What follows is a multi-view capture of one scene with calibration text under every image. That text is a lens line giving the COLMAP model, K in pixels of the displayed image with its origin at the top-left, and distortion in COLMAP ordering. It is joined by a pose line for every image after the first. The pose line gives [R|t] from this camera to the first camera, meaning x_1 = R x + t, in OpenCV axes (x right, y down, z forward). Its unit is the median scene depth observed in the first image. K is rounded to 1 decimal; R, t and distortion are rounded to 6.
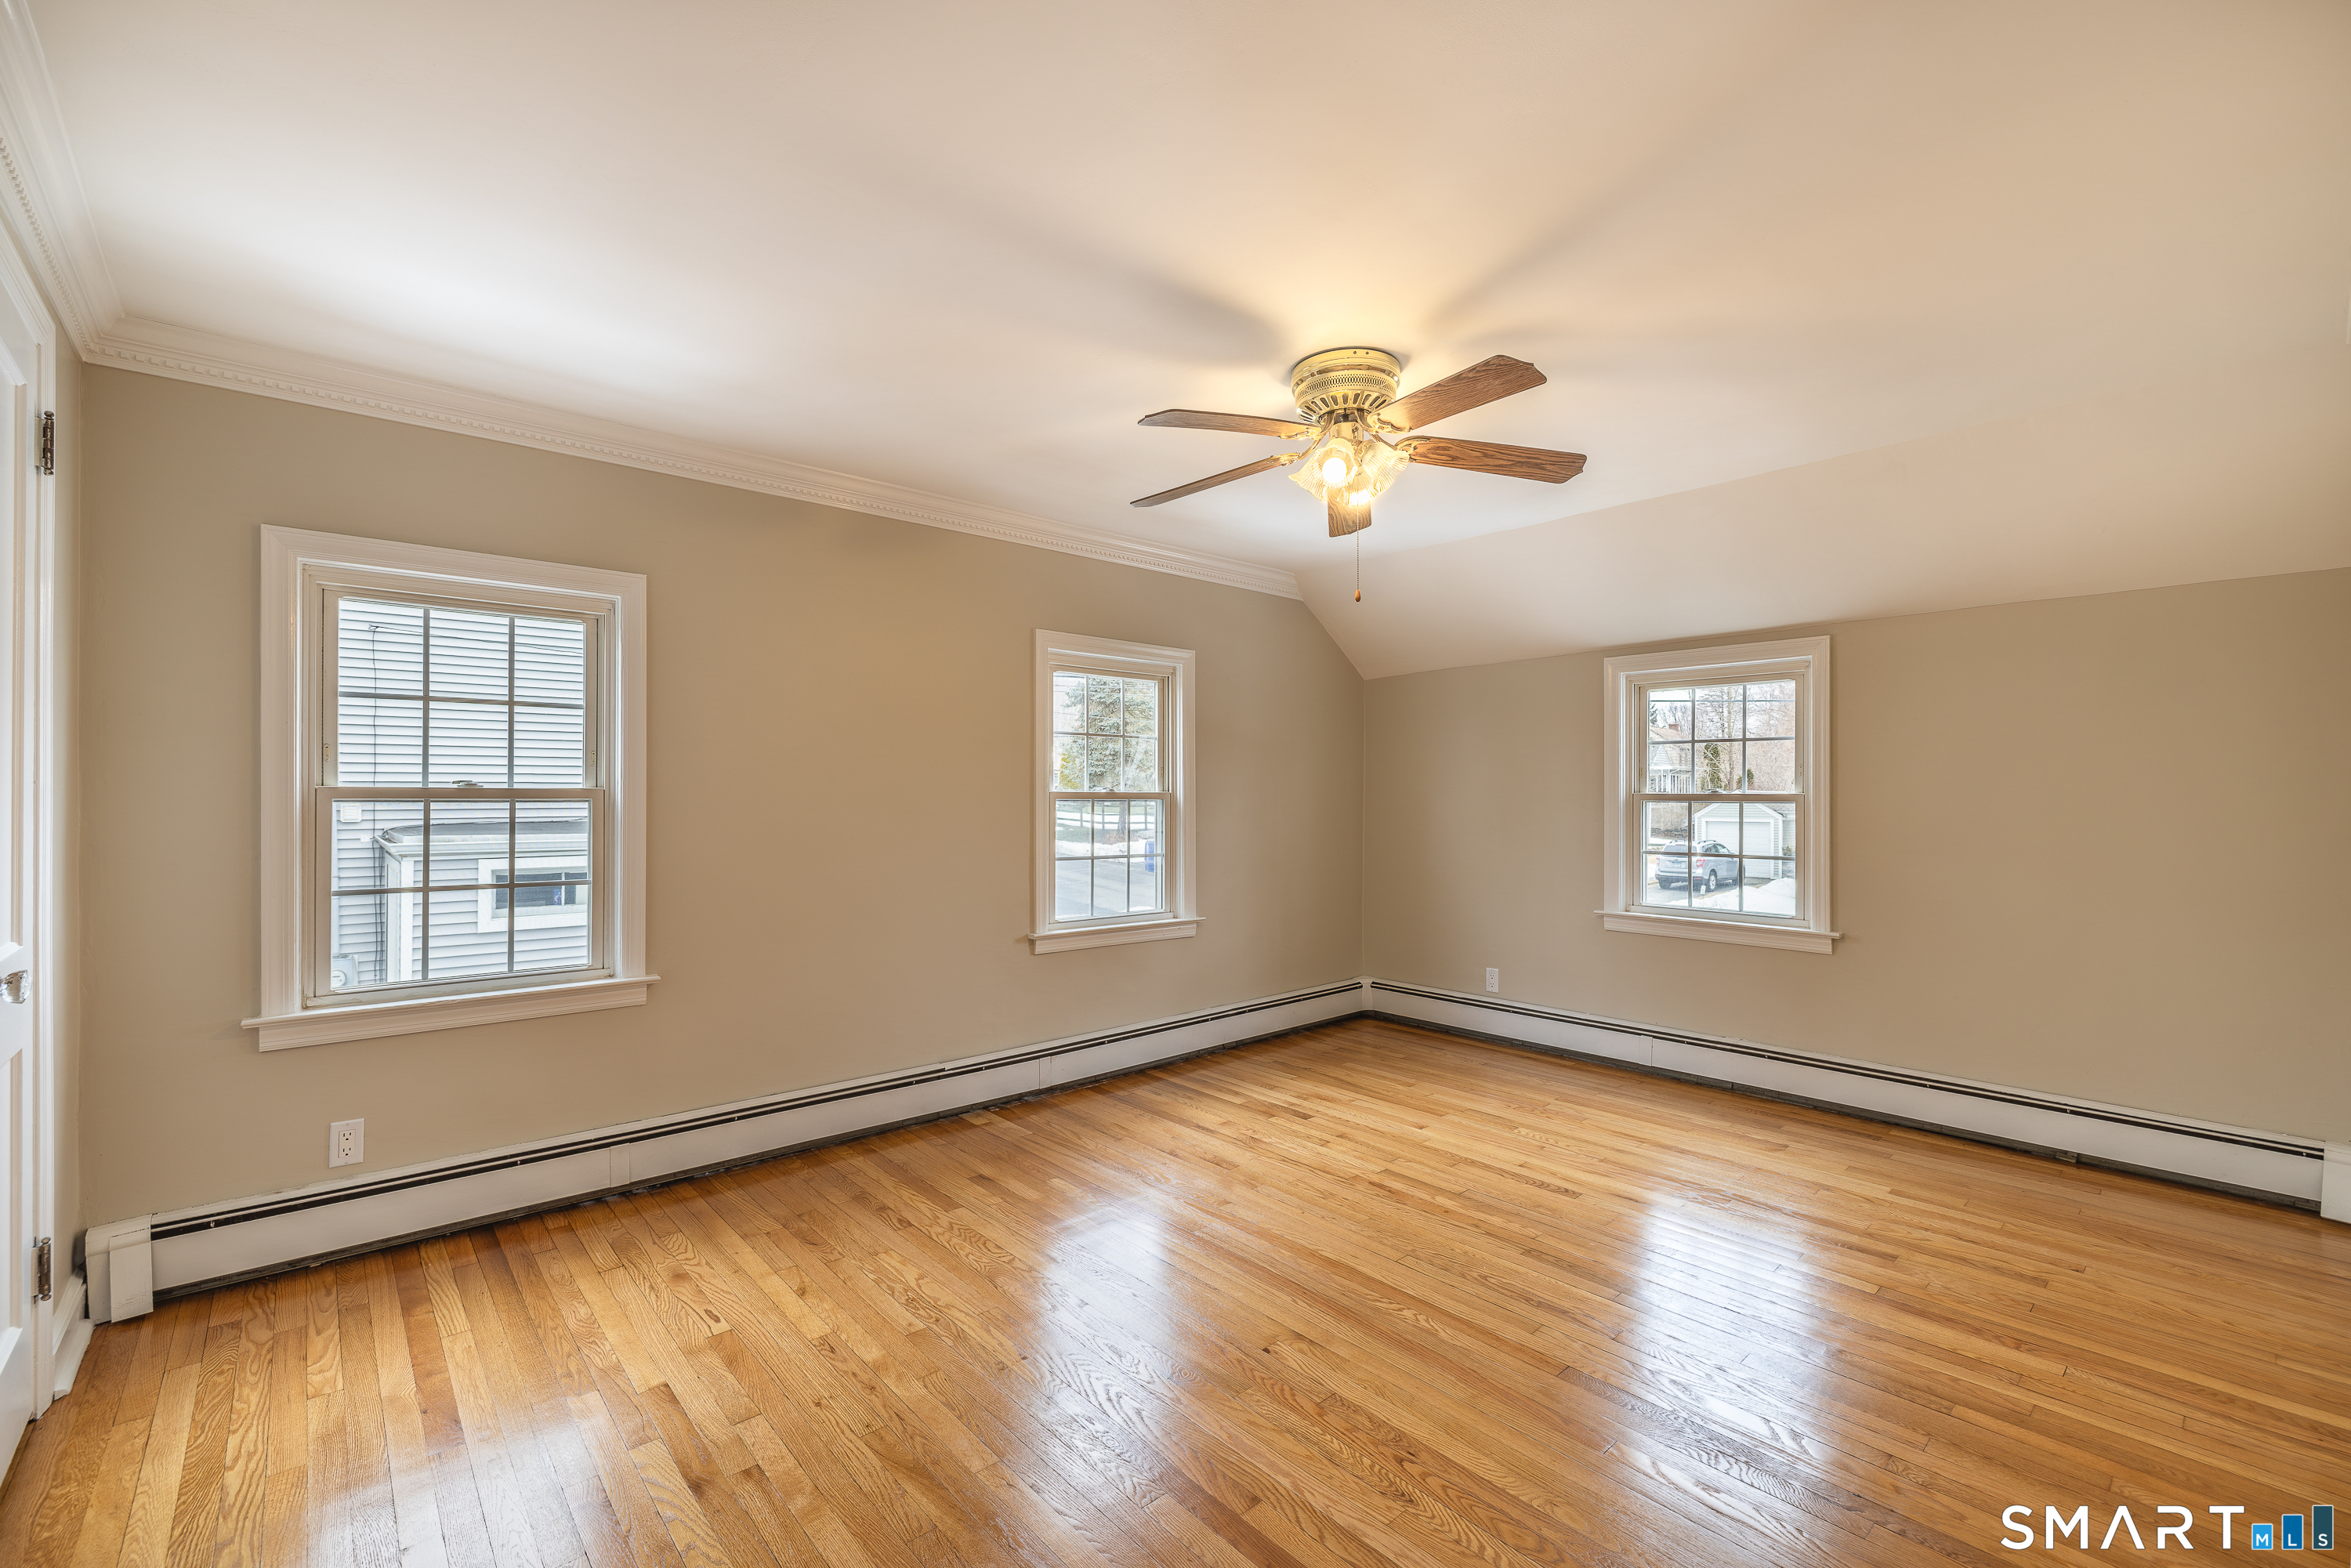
lens RADIAL K [[976.6, 0, 1189.0], [0, 976.6, 801.3], [0, 0, 1]] dist [0.000168, 0.000150]
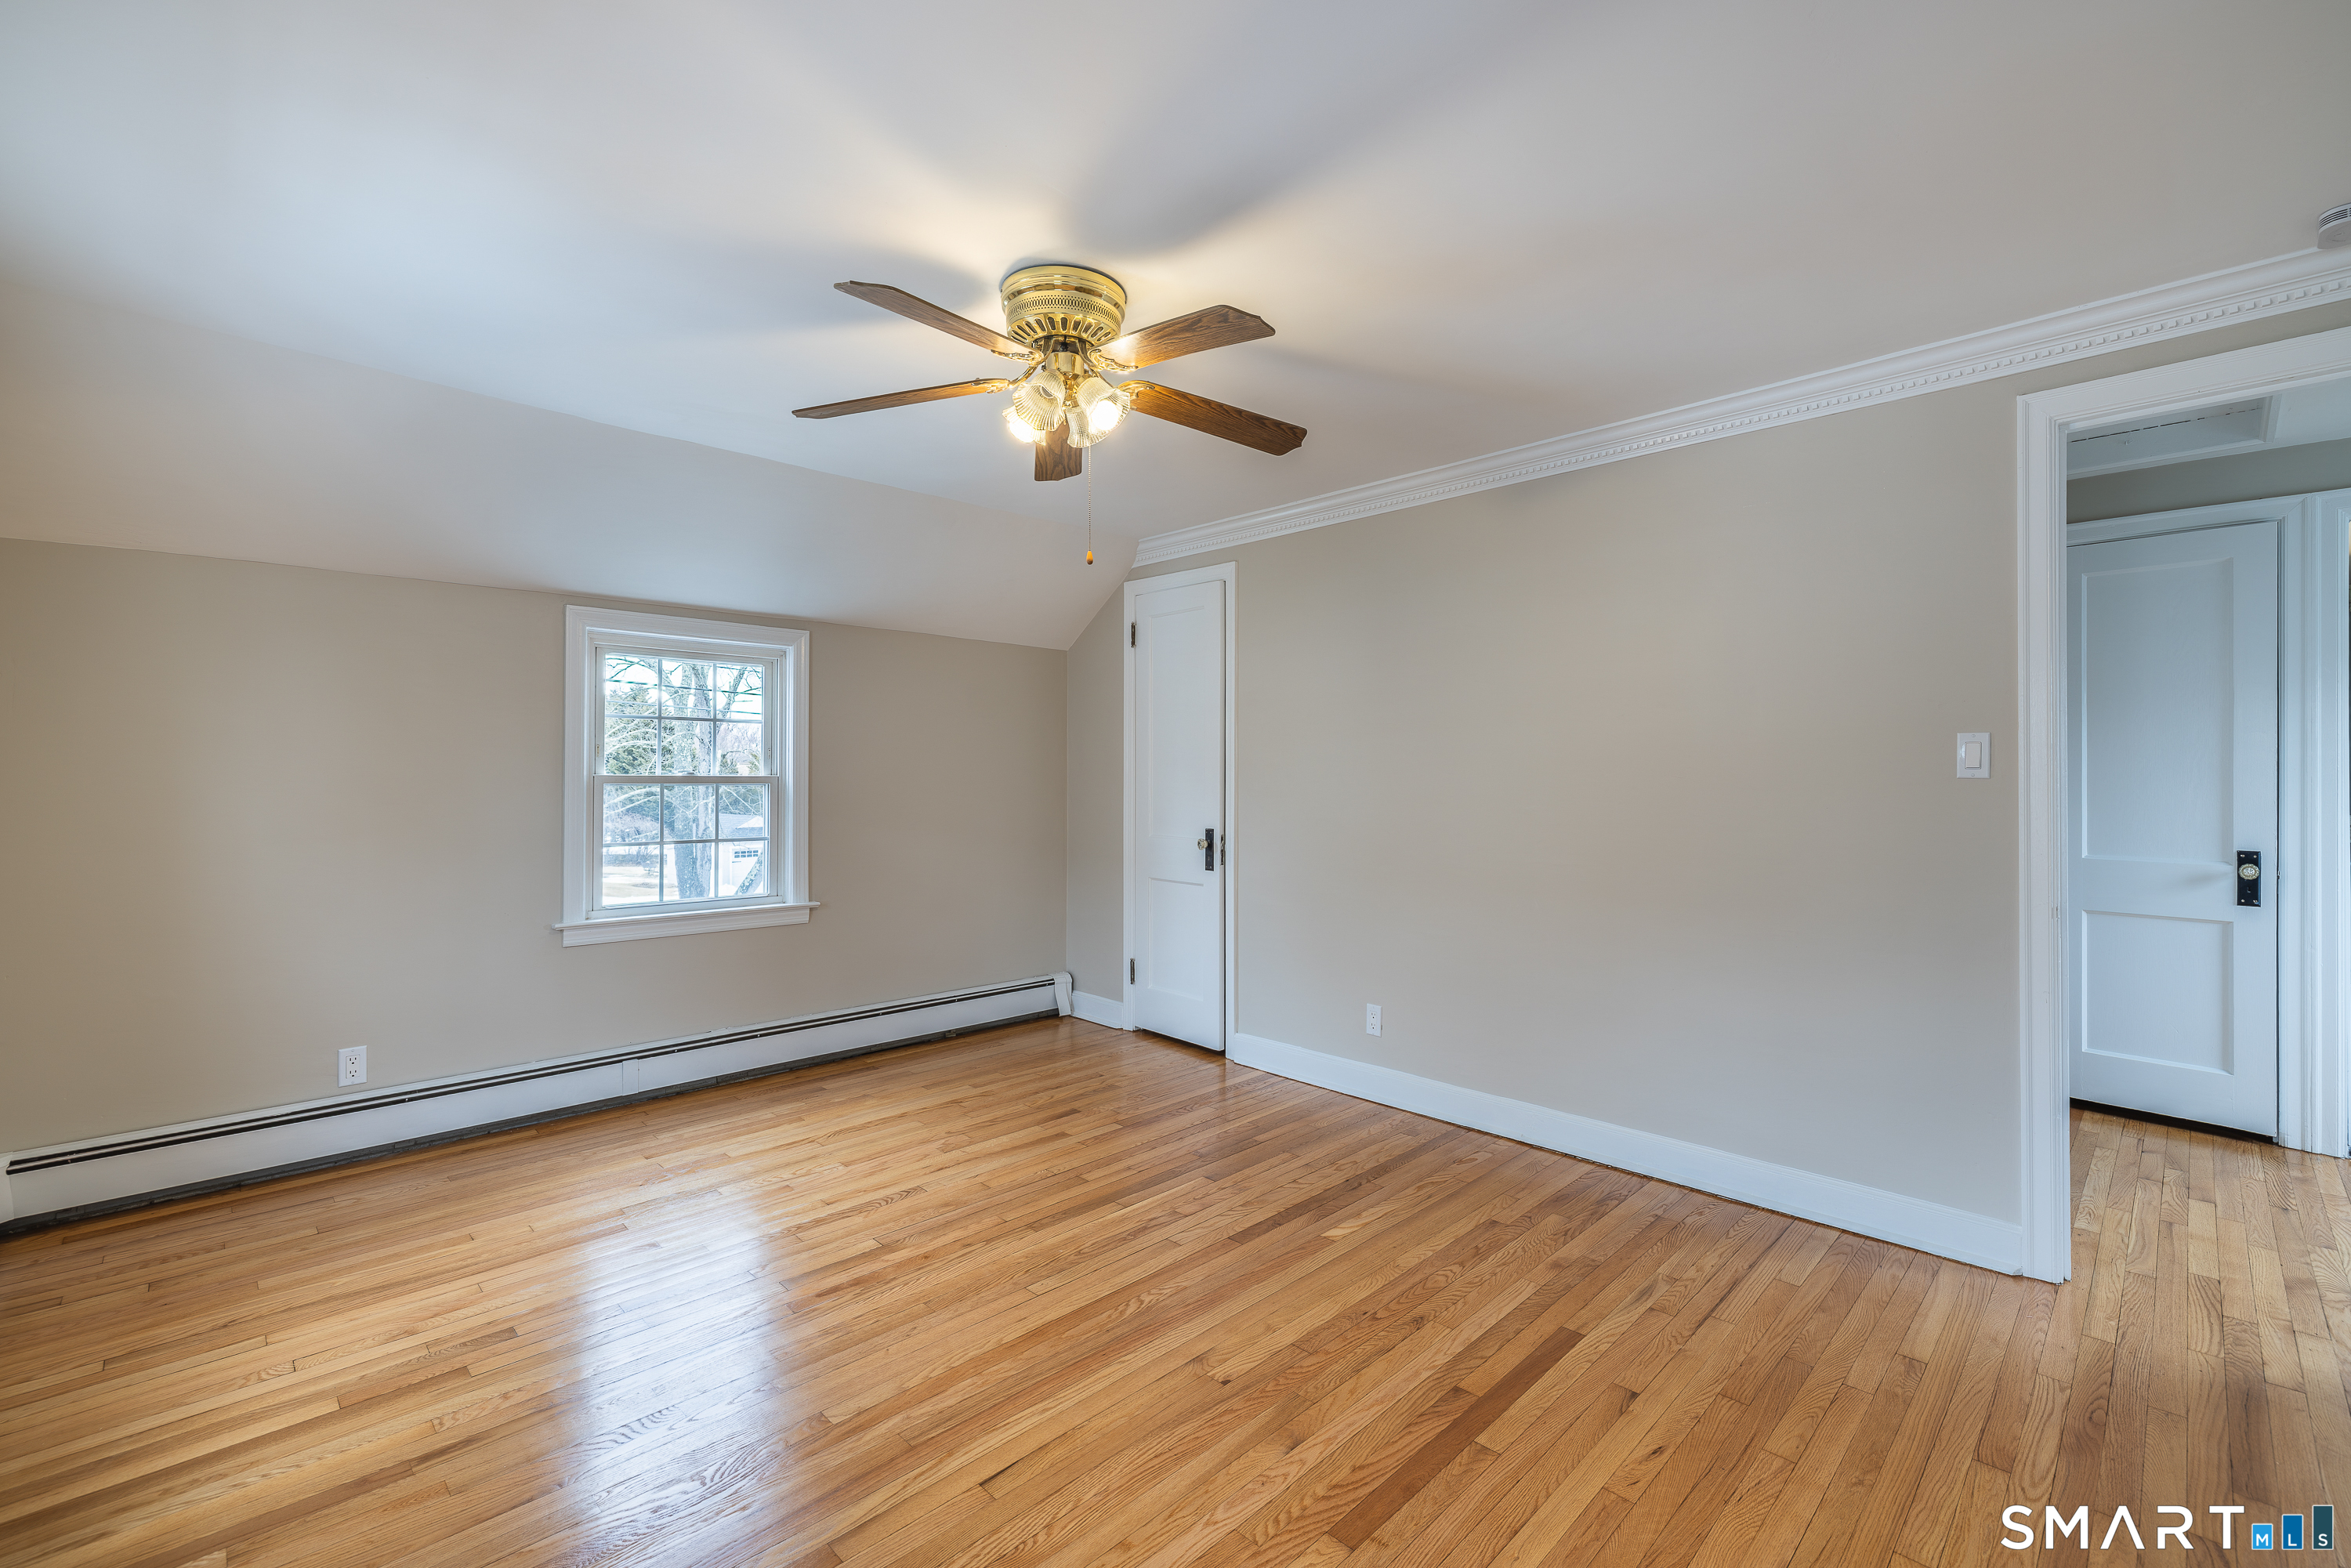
lens RADIAL K [[1039.7, 0, 1187.5], [0, 1039.7, 765.9], [0, 0, 1]] dist [0.004622, -0.000143]
pose [[-0.058790, 0.007897, 0.998239, -0.525633], [0.006464, 0.999951, -0.007530, -0.007051], [-0.998249, 0.006010, -0.058838, 0.633636]]
